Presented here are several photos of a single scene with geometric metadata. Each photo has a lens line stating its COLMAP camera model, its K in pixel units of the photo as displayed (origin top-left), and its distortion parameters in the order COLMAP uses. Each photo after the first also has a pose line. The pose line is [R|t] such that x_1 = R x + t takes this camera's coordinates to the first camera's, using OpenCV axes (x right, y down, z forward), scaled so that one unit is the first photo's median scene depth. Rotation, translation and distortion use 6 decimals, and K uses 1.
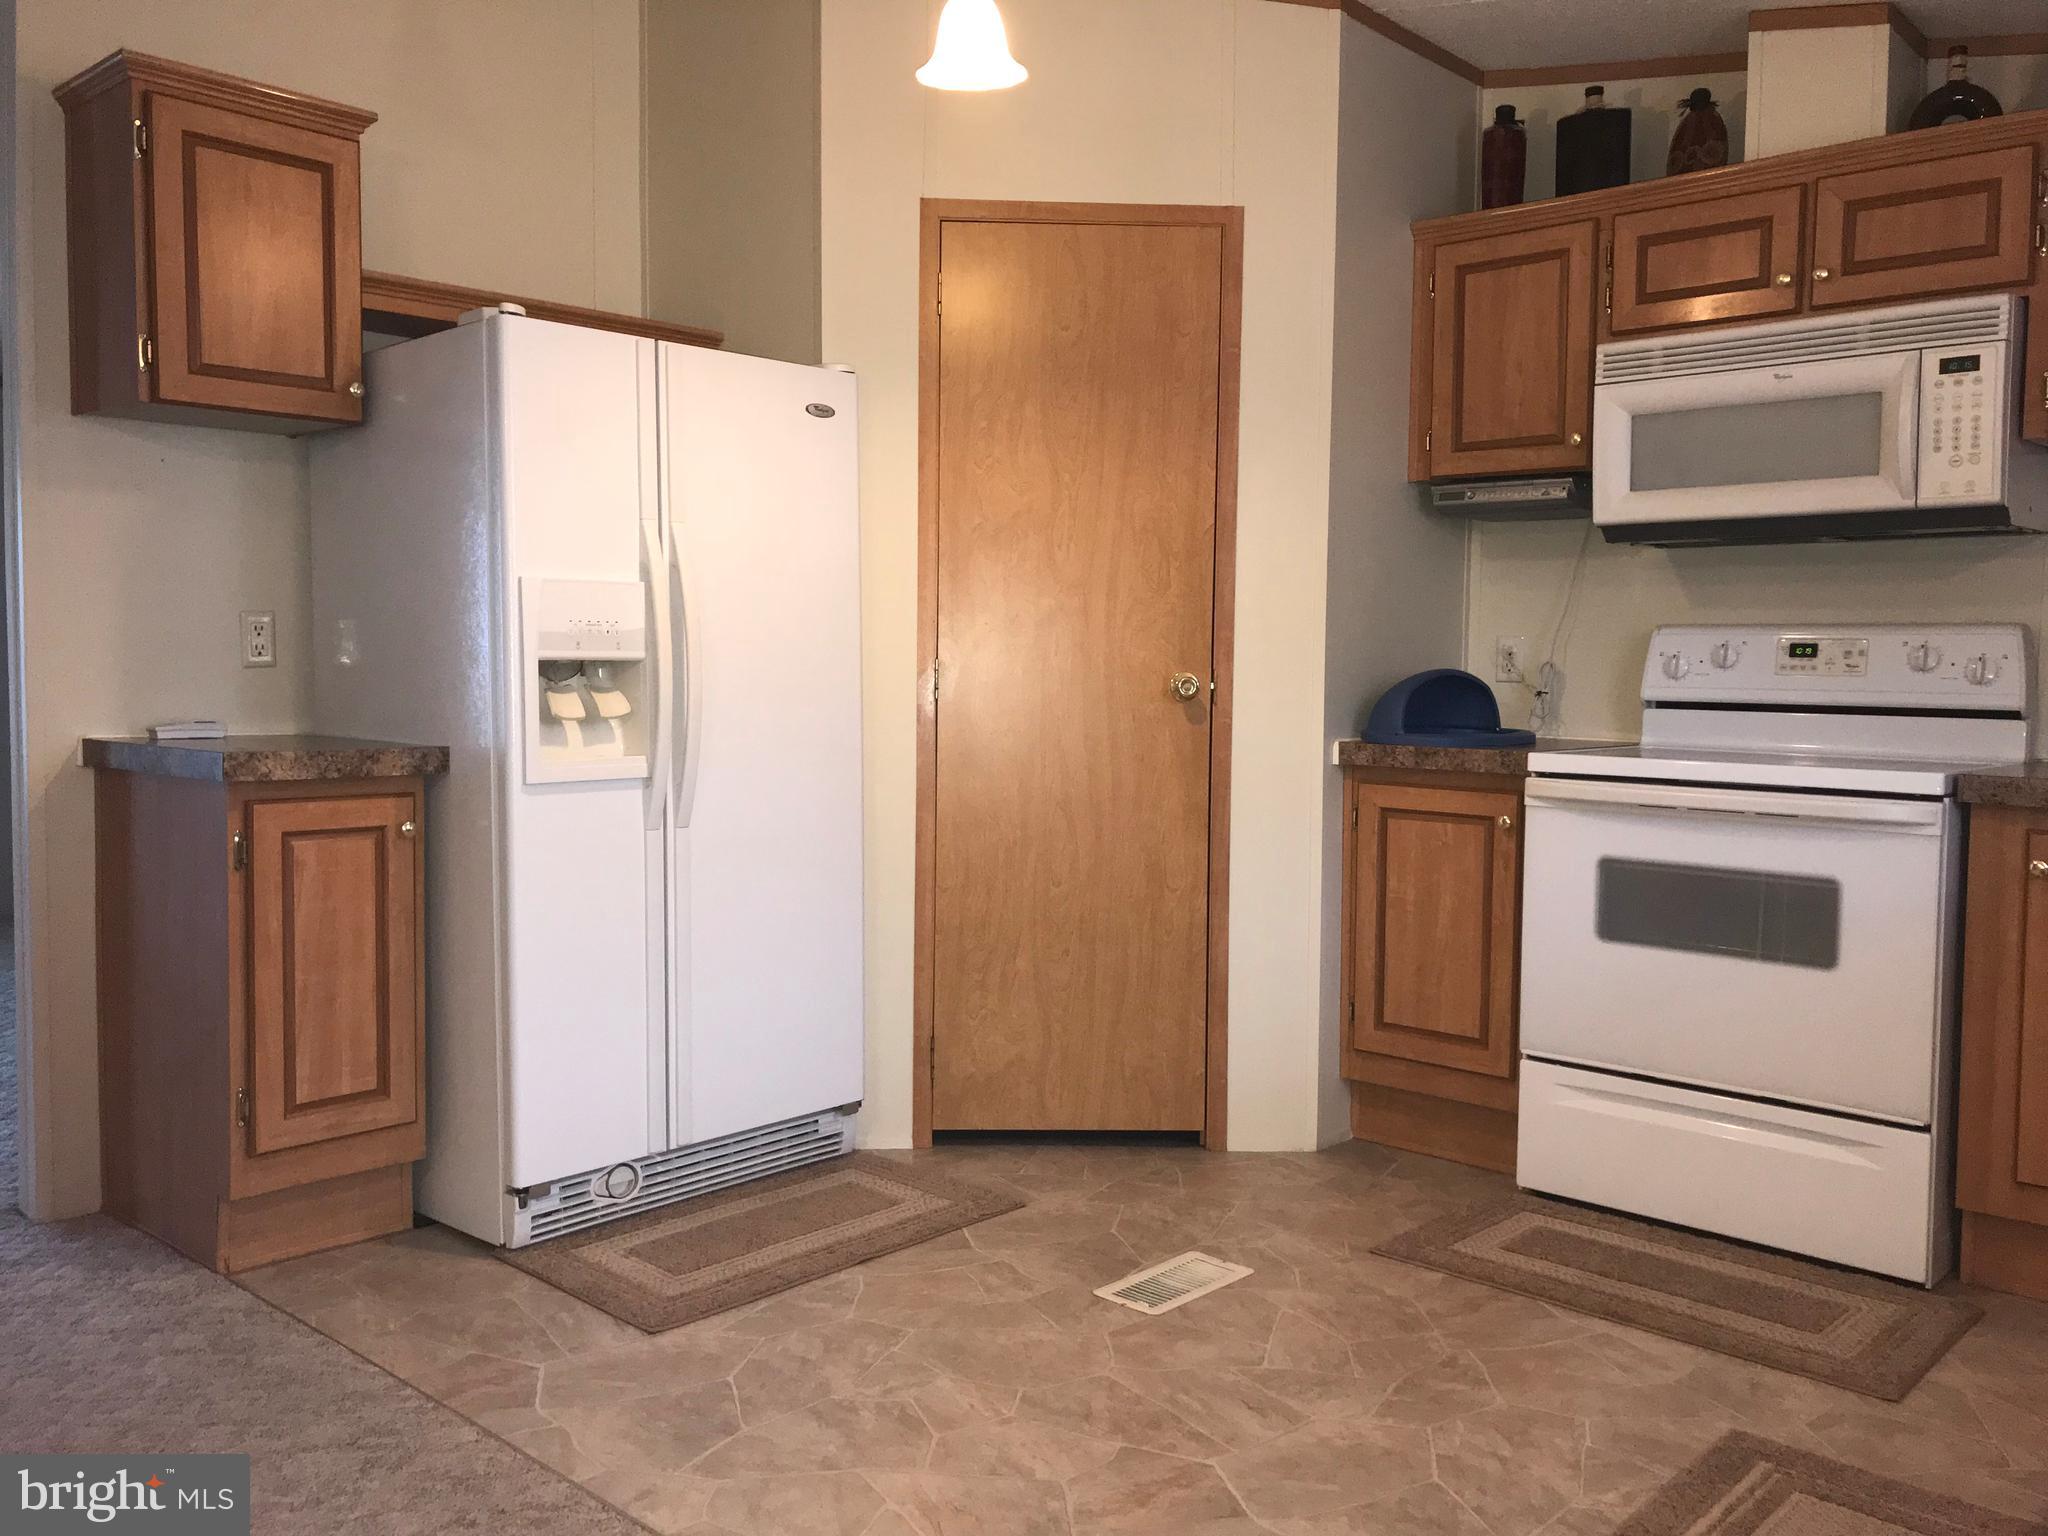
lens RADIAL K [[1686.1, 0, 1016.3], [0, 1686.1, 754.5], [0, 0, 1]] dist [0.039201, -0.035096]
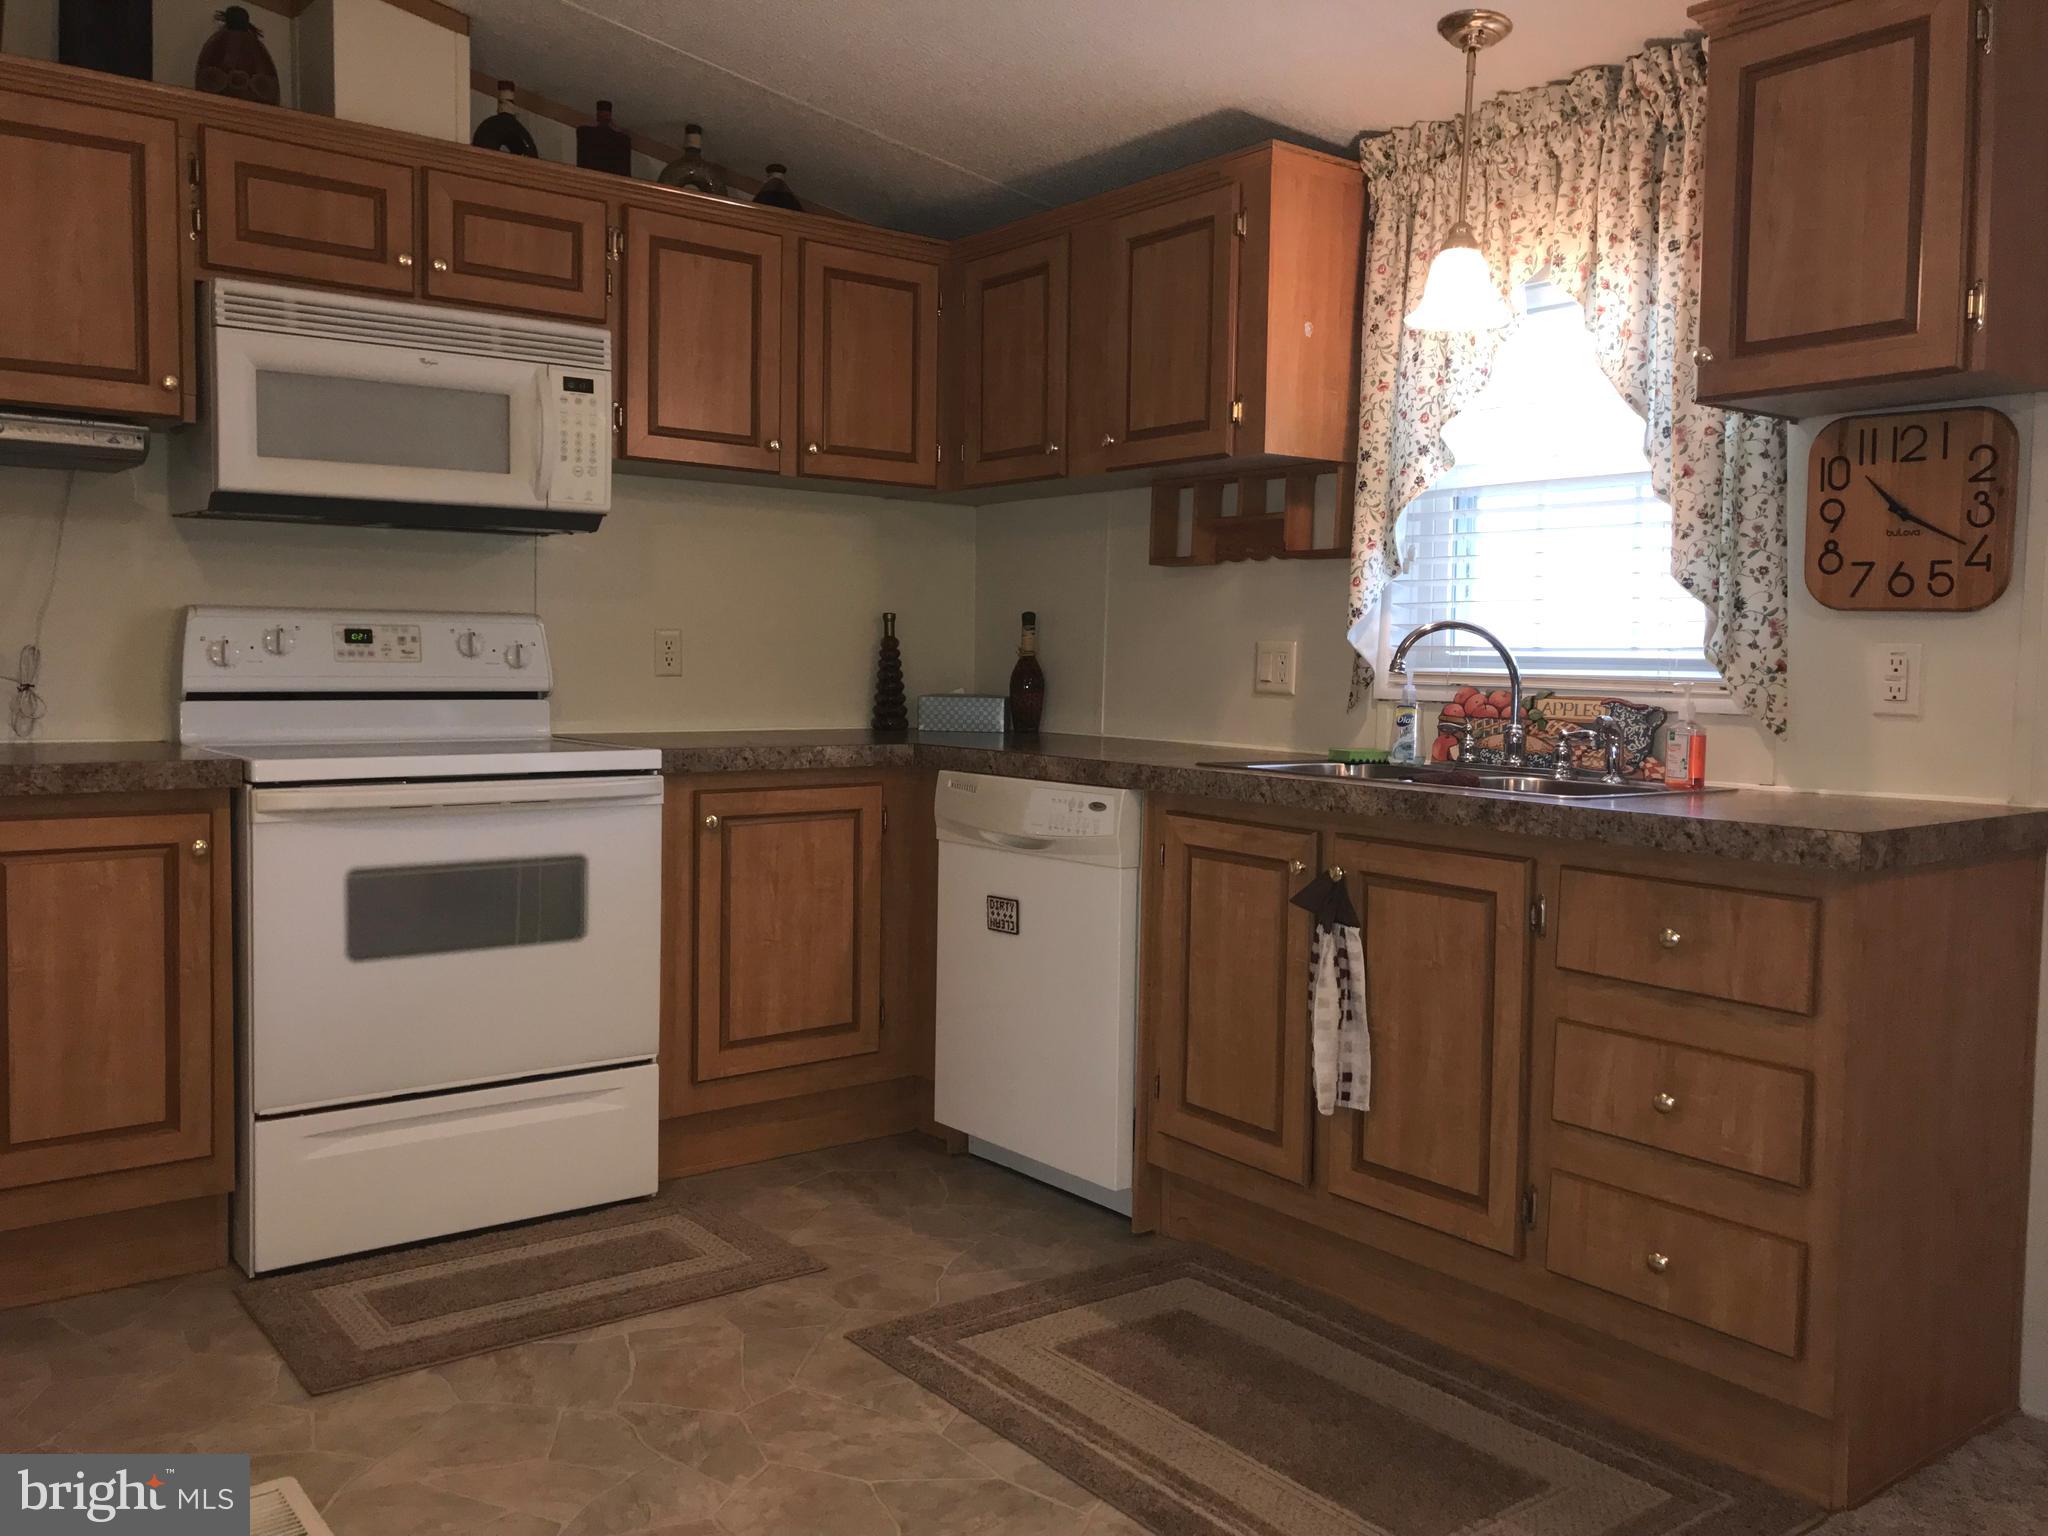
lens RADIAL K [[1686.1, 0, 1016.3], [0, 1686.1, 754.5], [0, 0, 1]] dist [0.039201, -0.035096]
pose [[0.178883, -0.072535, 0.981193, -0.492266], [0.043496, 0.996887, 0.065765, -0.046442], [-0.982908, 0.030914, 0.181481, 0.510688]]
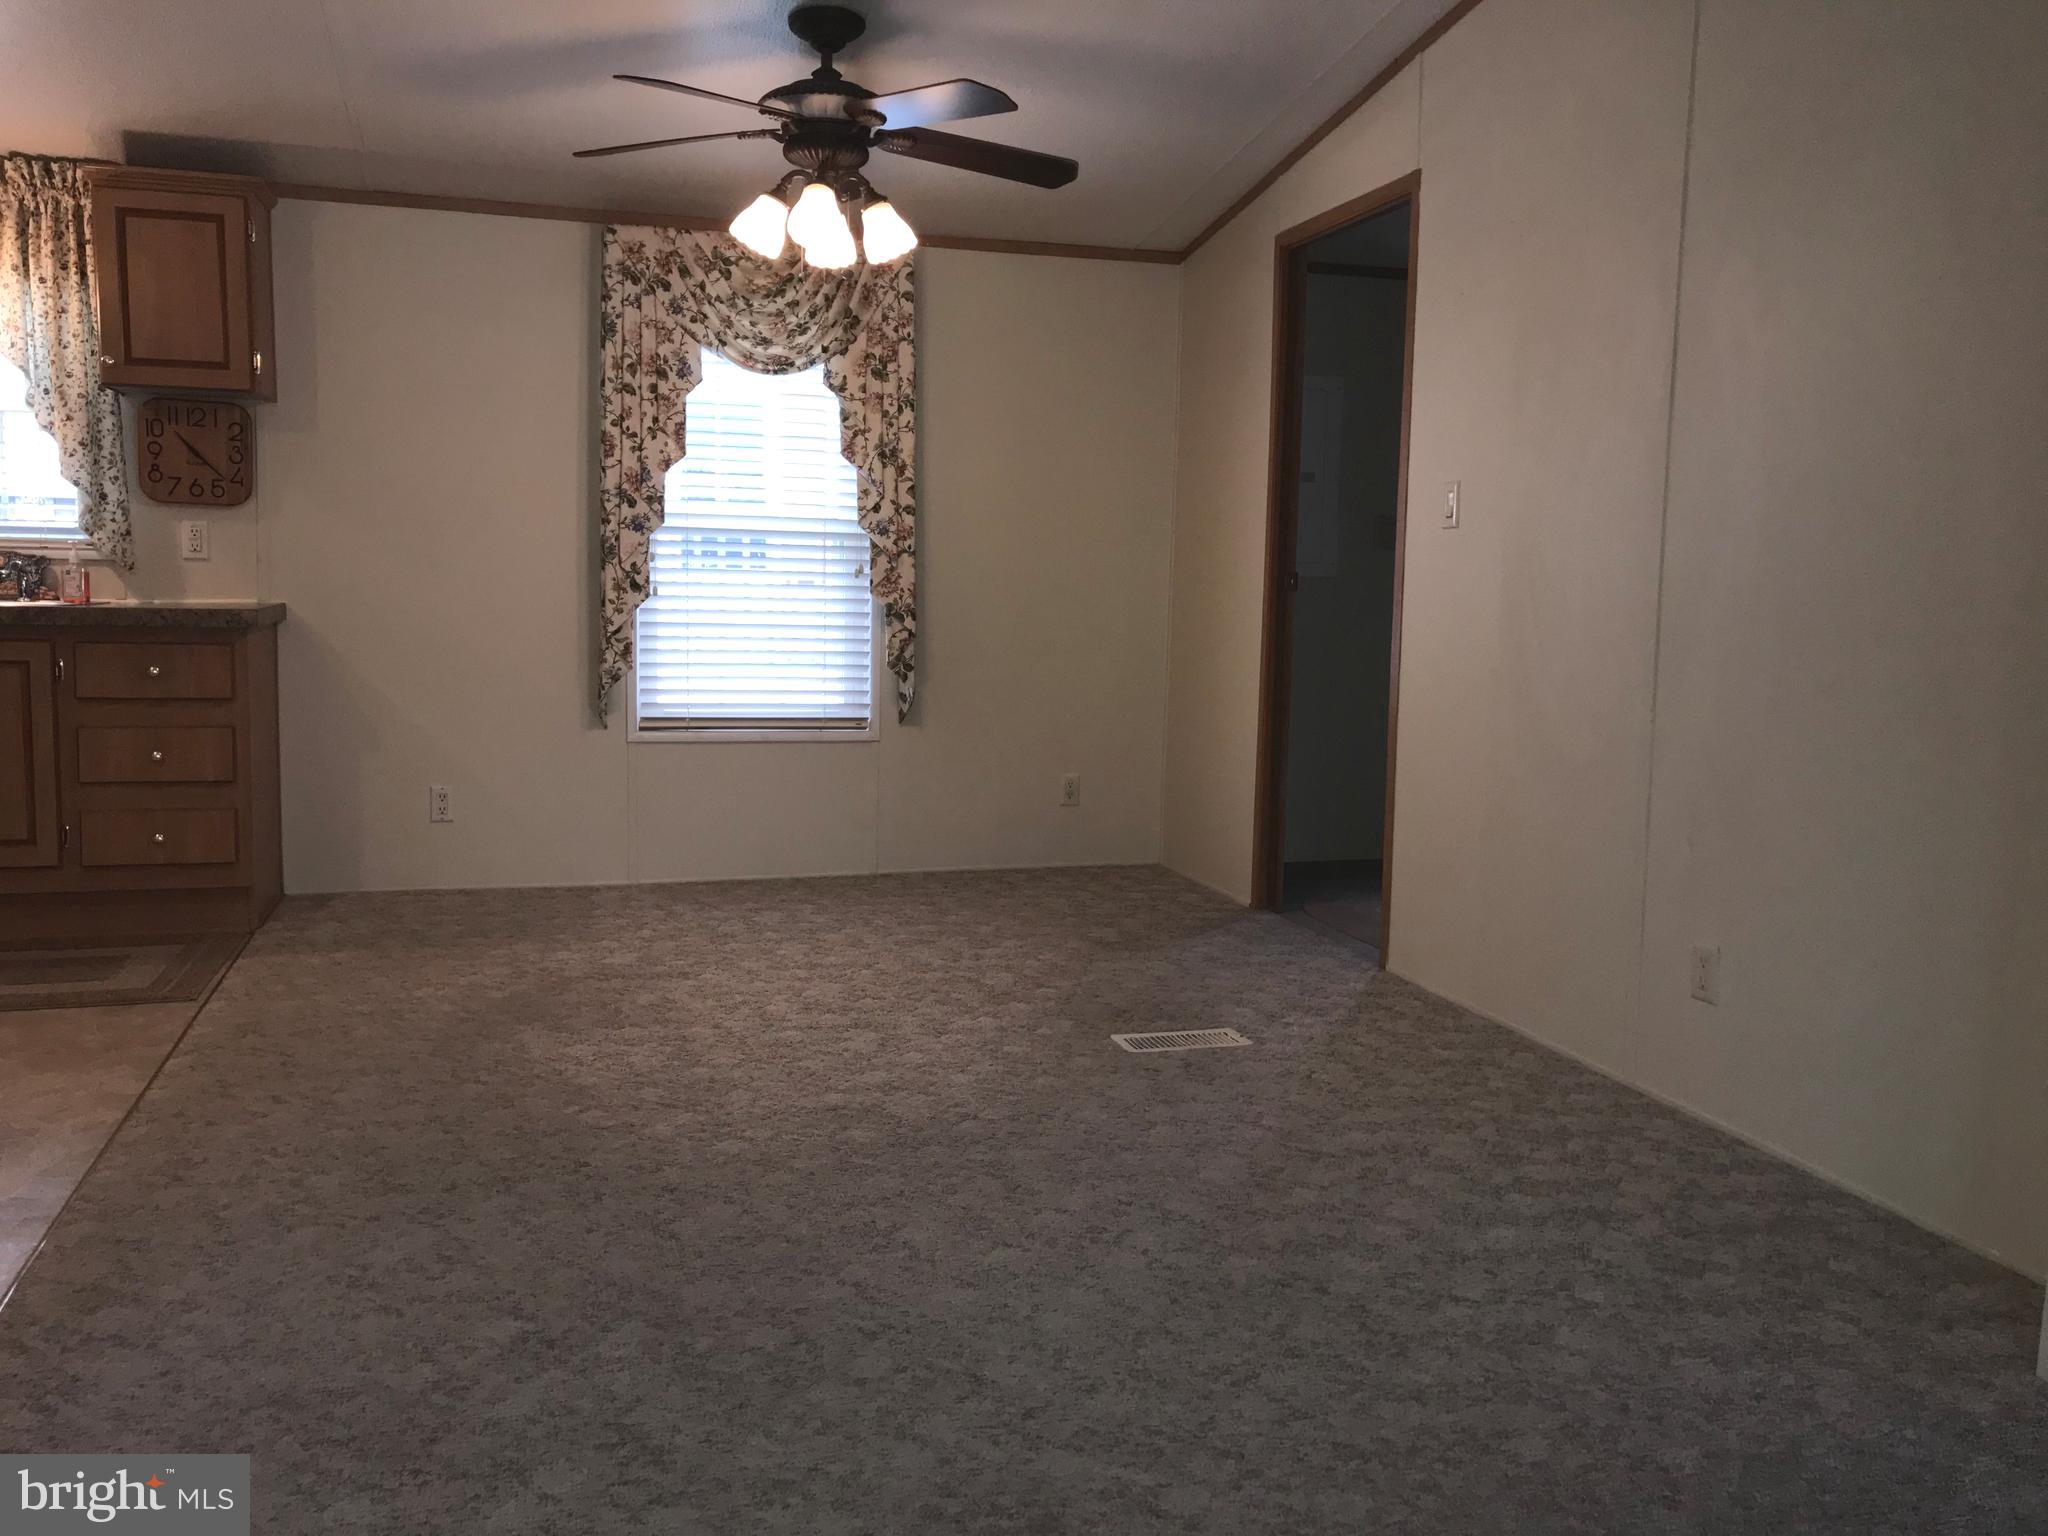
lens RADIAL K [[1686.1, 0, 1016.3], [0, 1686.1, 754.5], [0, 0, 1]] dist [0.039201, -0.035096]
pose [[-0.843000, -0.091022, 0.530157, -1.101090], [-0.004482, 0.986734, 0.162285, -0.073107], [-0.537896, 0.134430, -0.832224, 1.171256]]
